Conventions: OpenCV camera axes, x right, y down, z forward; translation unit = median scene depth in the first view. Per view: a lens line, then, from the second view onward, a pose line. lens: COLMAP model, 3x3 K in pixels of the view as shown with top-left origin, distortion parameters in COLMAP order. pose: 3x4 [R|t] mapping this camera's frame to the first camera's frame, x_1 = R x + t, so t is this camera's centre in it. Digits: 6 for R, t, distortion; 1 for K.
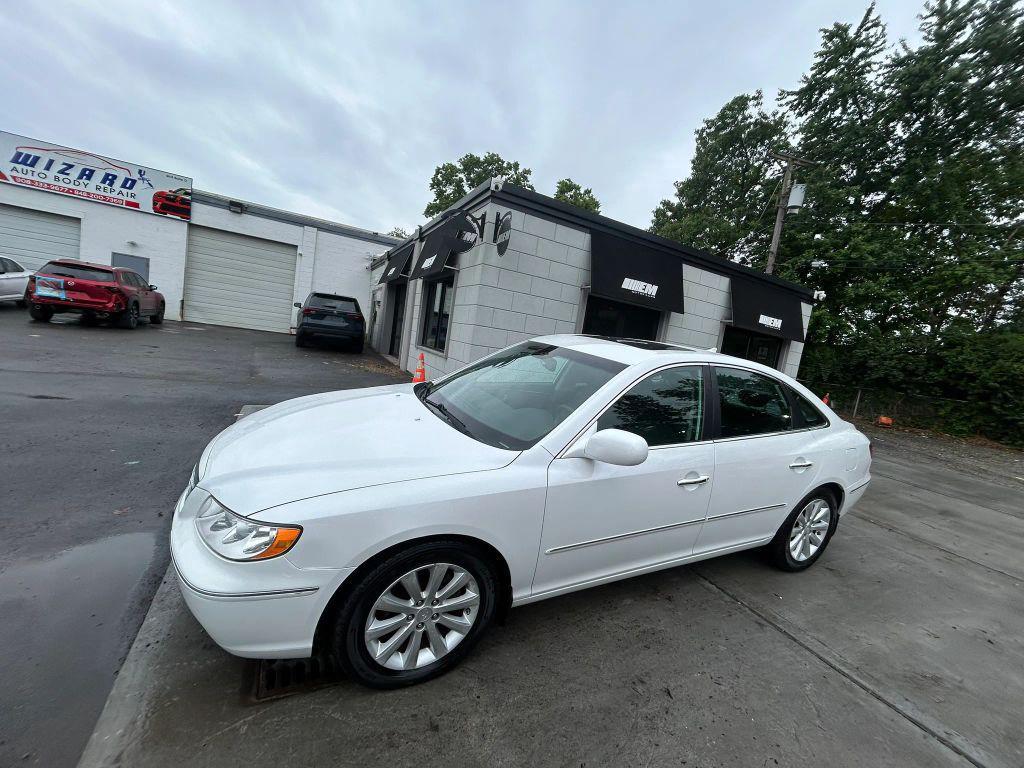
lens RADIAL K [[413.7, 0, 509.9], [0, 413.7, 384.9], [0, 0, 1]] dist [0.001320, -0.000296]
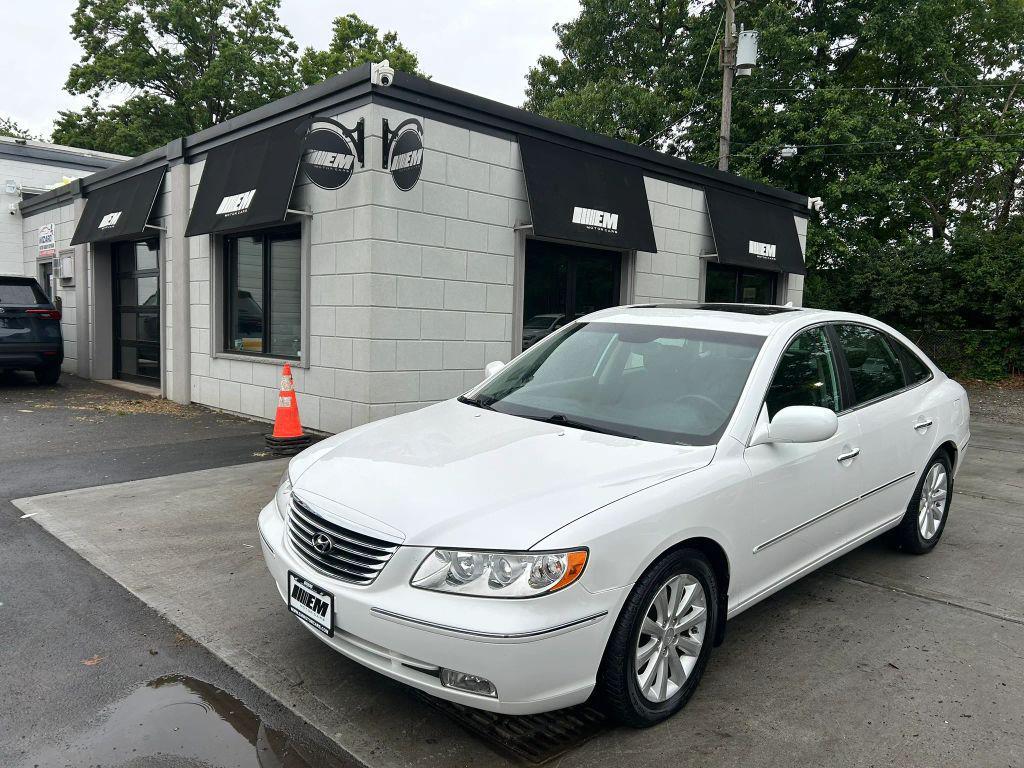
lens RADIAL K [[773.1, 0, 493.2], [0, 773.1, 394.0], [0, 0, 1]] dist [0.062540, -0.062491]
pose [[0.949802, -0.146651, 0.276352, -0.203976], [0.146402, 0.988988, 0.021649, -0.013185], [-0.276483, 0.019896, 0.960813, -0.114588]]
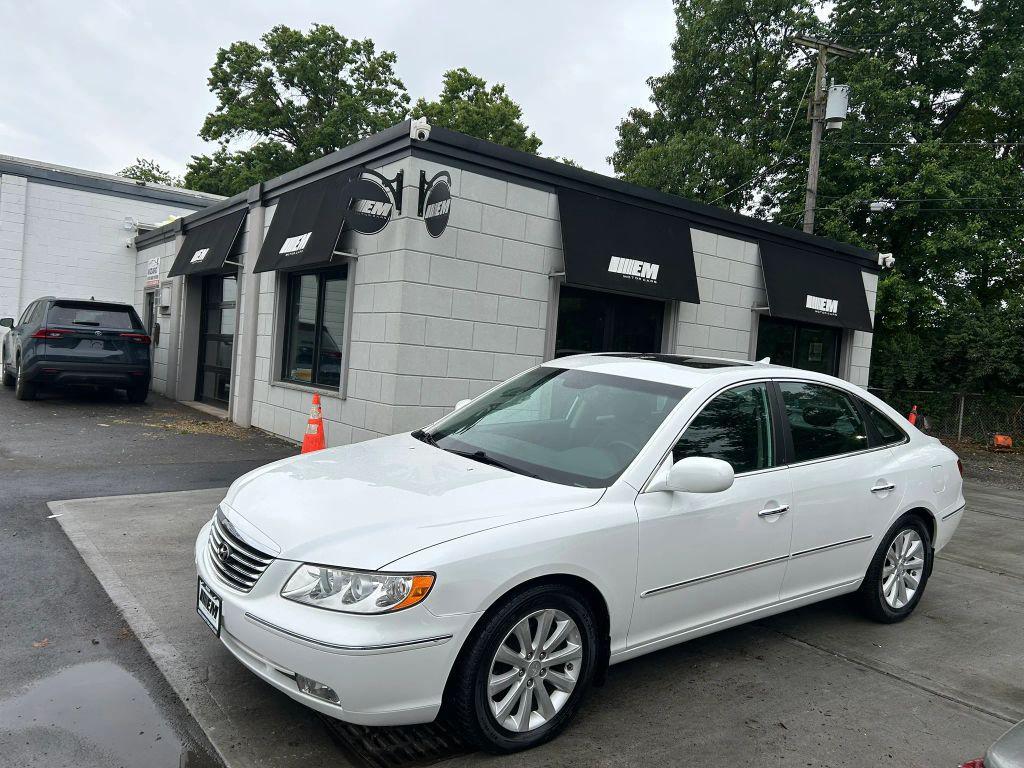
lens RADIAL K [[773.1, 0, 492.3], [0, 773.1, 386.9], [0, 0, 1]] dist [0.062540, -0.062491]
pose [[0.984454, -0.078443, 0.157153, -0.111926], [0.088099, 0.994568, -0.055441, 0.001083], [-0.151950, 0.068424, 0.986017, -0.165386]]
